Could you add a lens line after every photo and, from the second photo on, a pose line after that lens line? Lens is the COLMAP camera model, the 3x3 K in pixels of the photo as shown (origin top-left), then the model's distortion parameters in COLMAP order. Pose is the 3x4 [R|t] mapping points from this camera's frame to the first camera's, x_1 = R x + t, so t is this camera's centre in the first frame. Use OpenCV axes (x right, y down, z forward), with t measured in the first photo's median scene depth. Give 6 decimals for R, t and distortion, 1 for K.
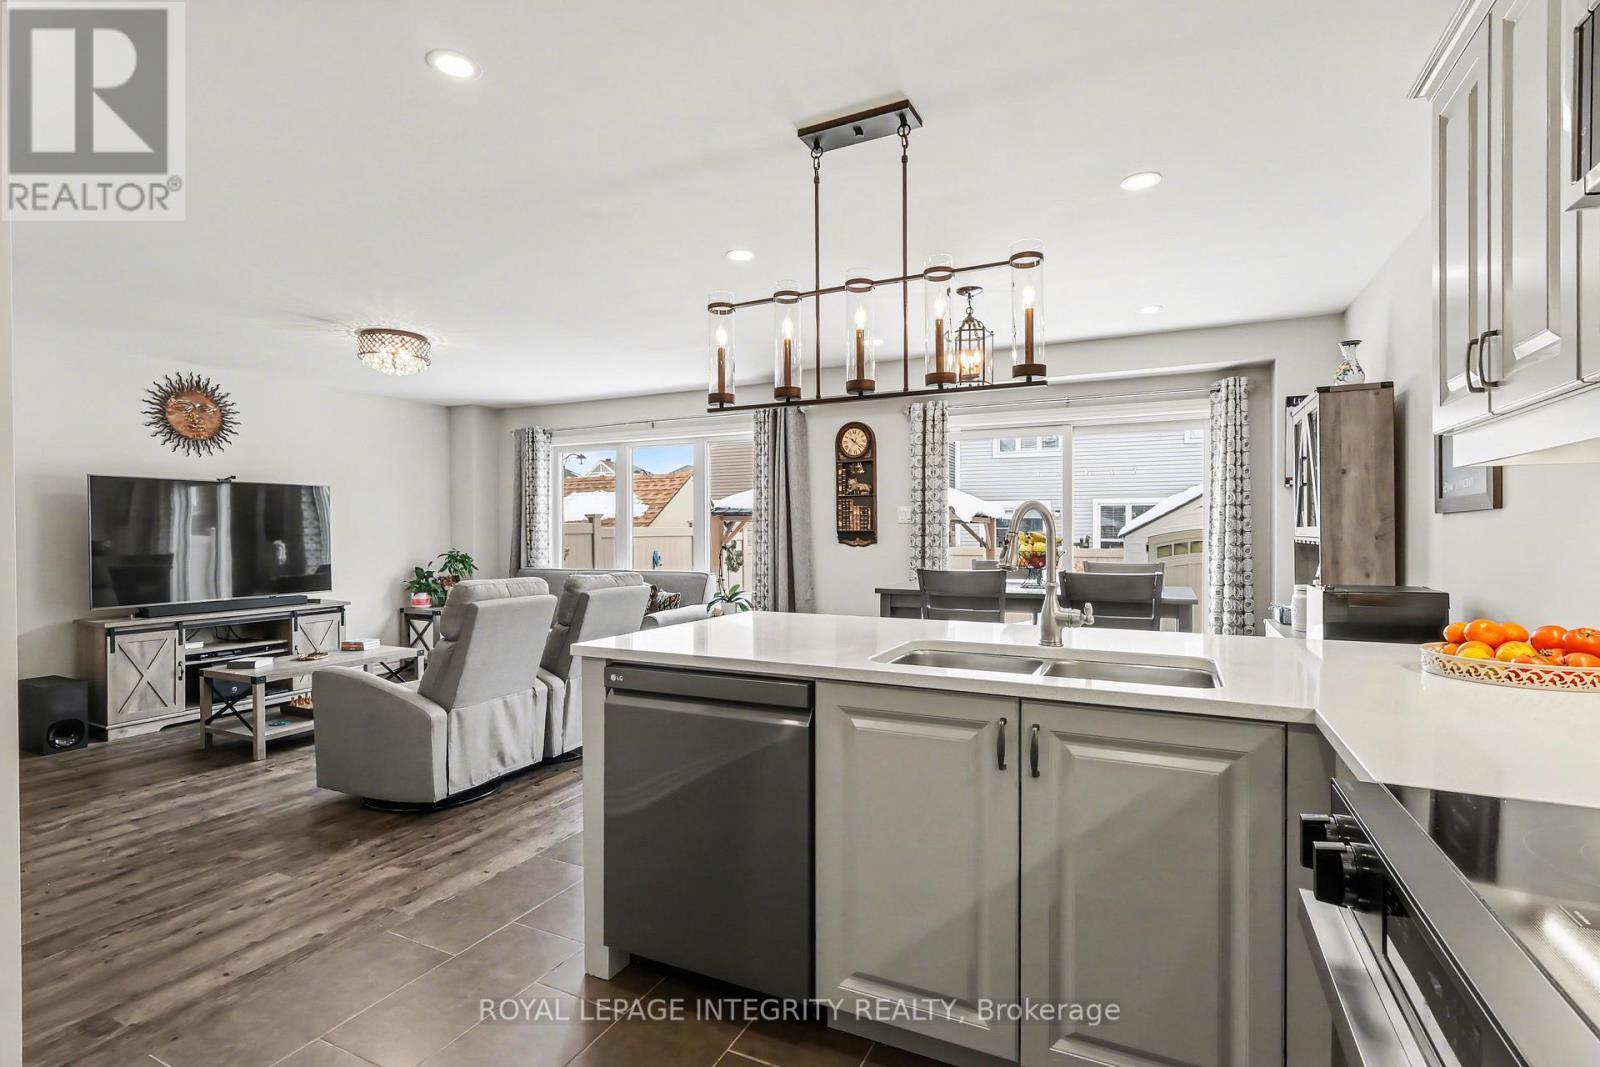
lens RADIAL K [[745.2, 0, 800.0], [0, 745.2, 533.5], [0, 0, 1]] dist [-0.003786, -0.000194]
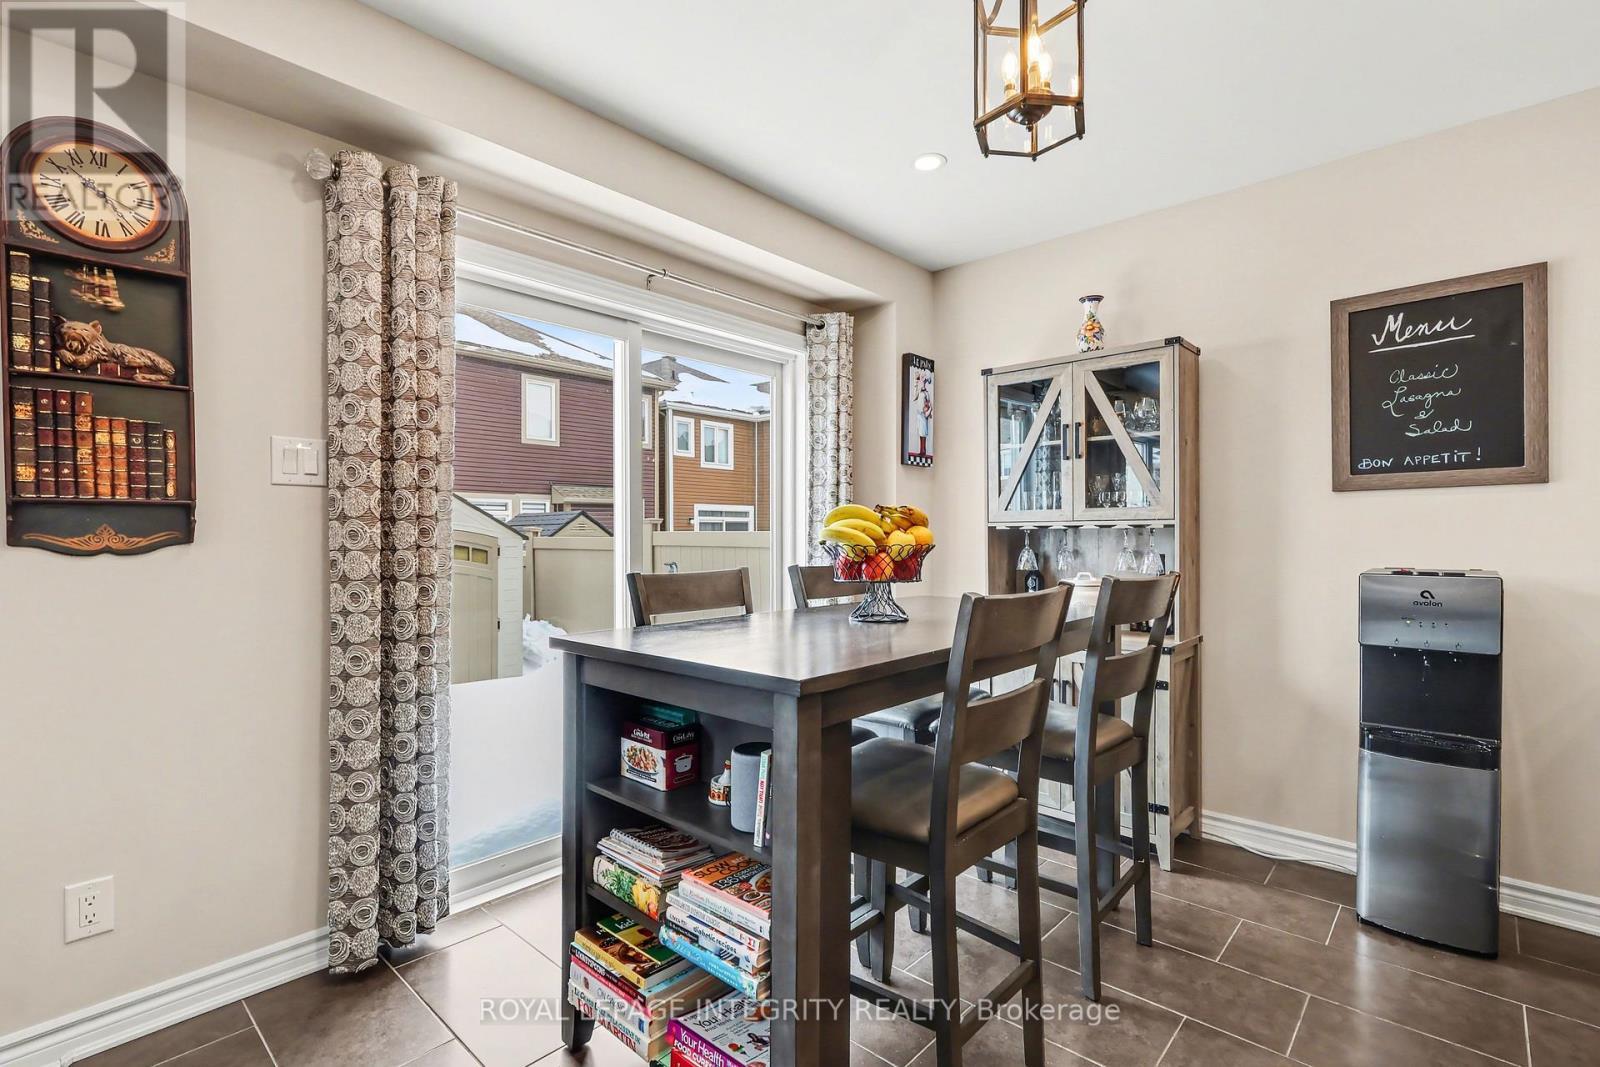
lens RADIAL K [[745.2, 0, 800.0], [0, 745.2, 533.5], [0, 0, 1]] dist [-0.003786, -0.000194]
pose [[0.283087, 0.003137, 0.959089, -0.125735], [0.017028, 0.999821, -0.008296, 0.016110], [-0.958943, 0.018680, 0.282982, 0.657436]]
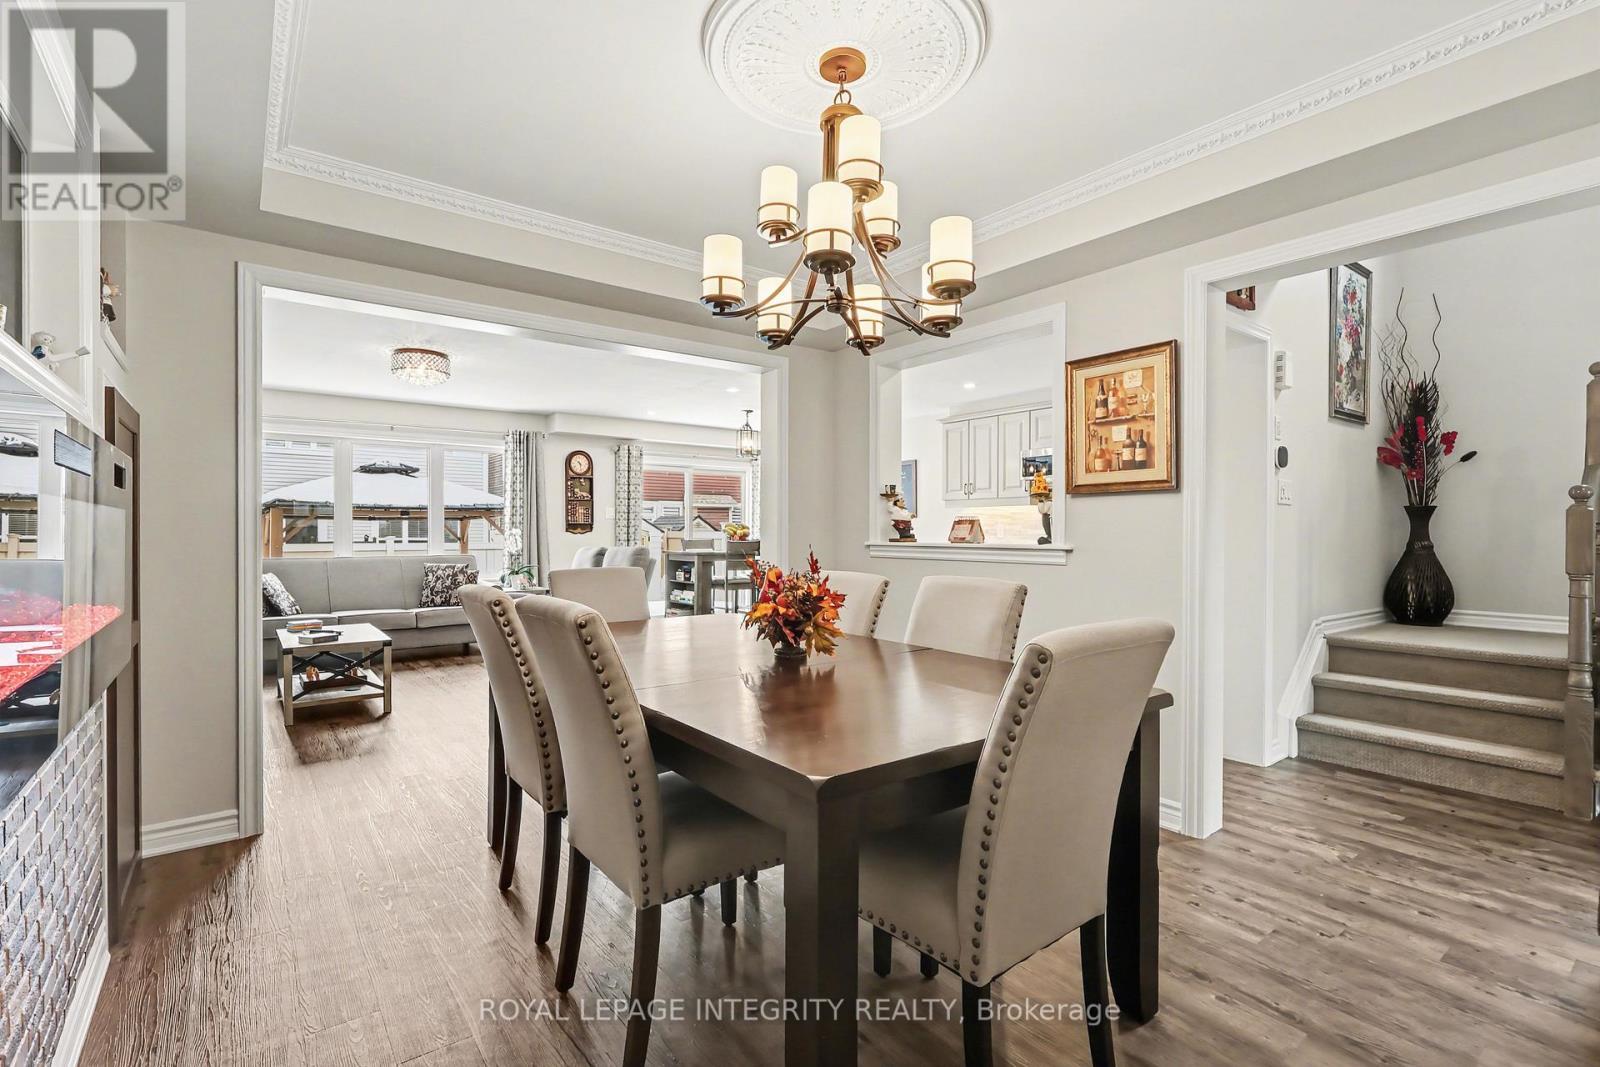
lens RADIAL K [[745.2, 0, 800.0], [0, 745.2, 533.5], [0, 0, 1]] dist [-0.003786, -0.000194]
pose [[0.447910, 0.004035, 0.894070, -1.068813], [0.002938, 0.999978, -0.005986, 0.027418], [-0.894074, 0.005308, 0.447888, -0.068038]]
